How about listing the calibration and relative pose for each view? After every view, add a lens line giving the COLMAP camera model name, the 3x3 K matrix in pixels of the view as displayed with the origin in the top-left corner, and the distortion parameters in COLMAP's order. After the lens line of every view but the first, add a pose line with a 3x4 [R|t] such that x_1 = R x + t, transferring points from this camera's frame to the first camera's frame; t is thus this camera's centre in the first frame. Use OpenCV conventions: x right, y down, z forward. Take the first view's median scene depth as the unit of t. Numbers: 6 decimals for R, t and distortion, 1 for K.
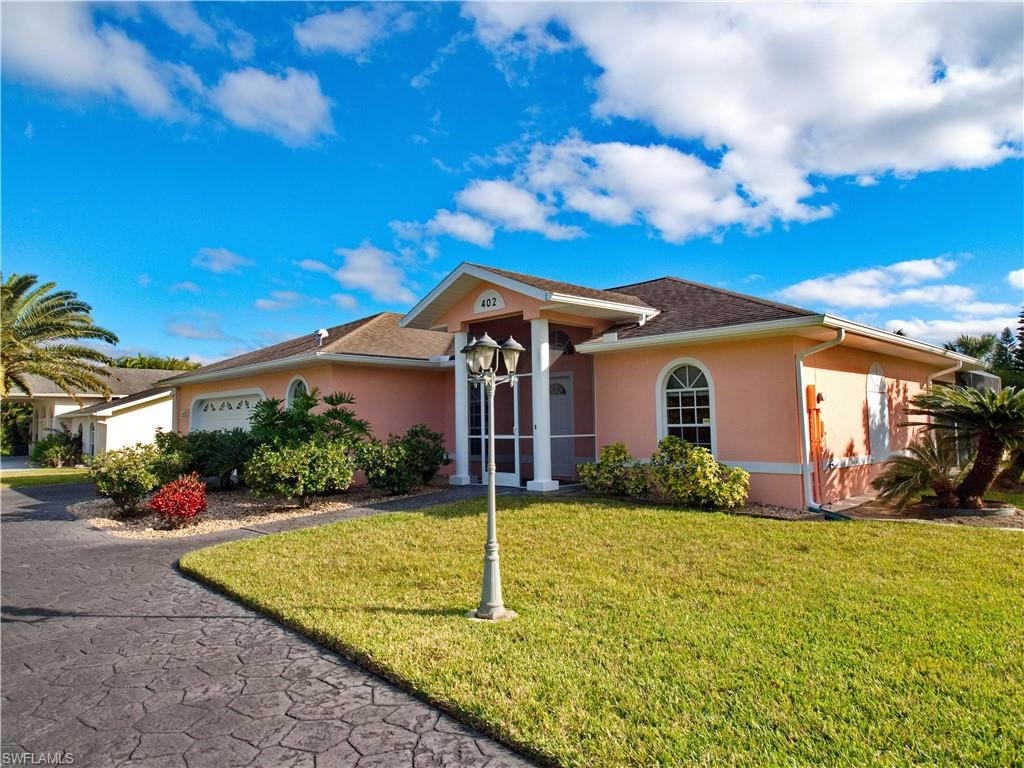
lens RADIAL K [[668.3, 0, 511.6], [0, 668.3, 401.8], [0, 0, 1]] dist [-0.001162, -0.042780]
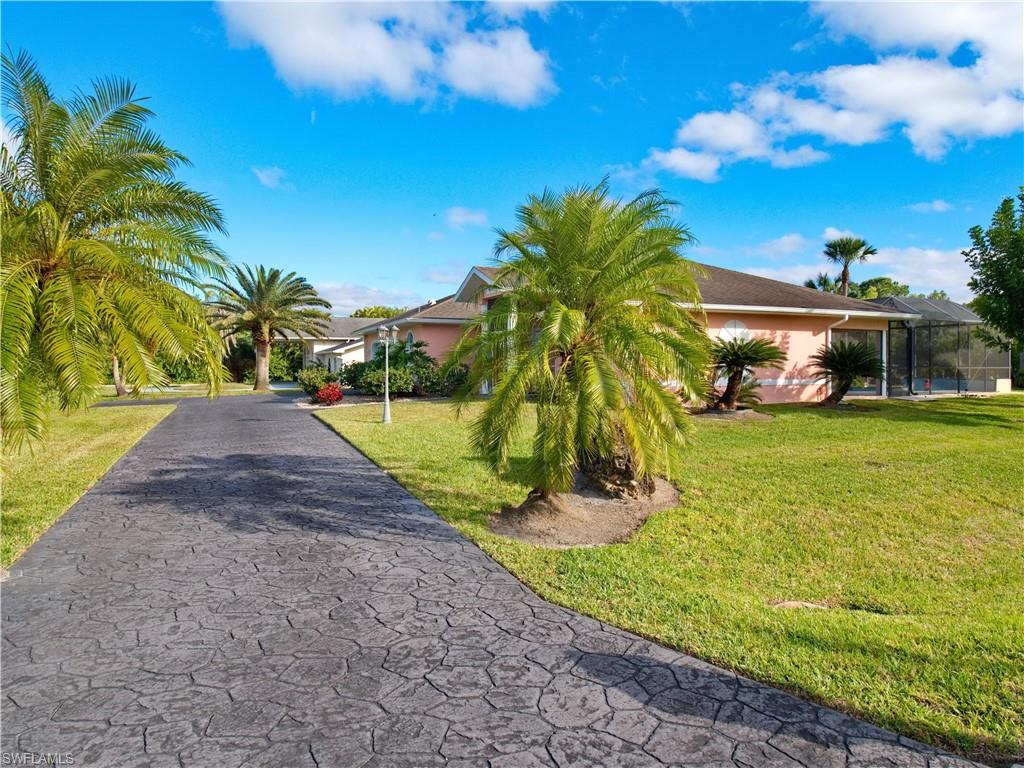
lens RADIAL K [[666.9, 0, 511.6], [0, 666.9, 373.8], [0, 0, 1]] dist [0.017462, -0.005660]
pose [[0.940459, 0.014324, -0.339606, 0.361583], [0.003214, 0.998692, 0.051022, -0.009328], [0.339893, -0.049076, 0.939183, -0.371207]]
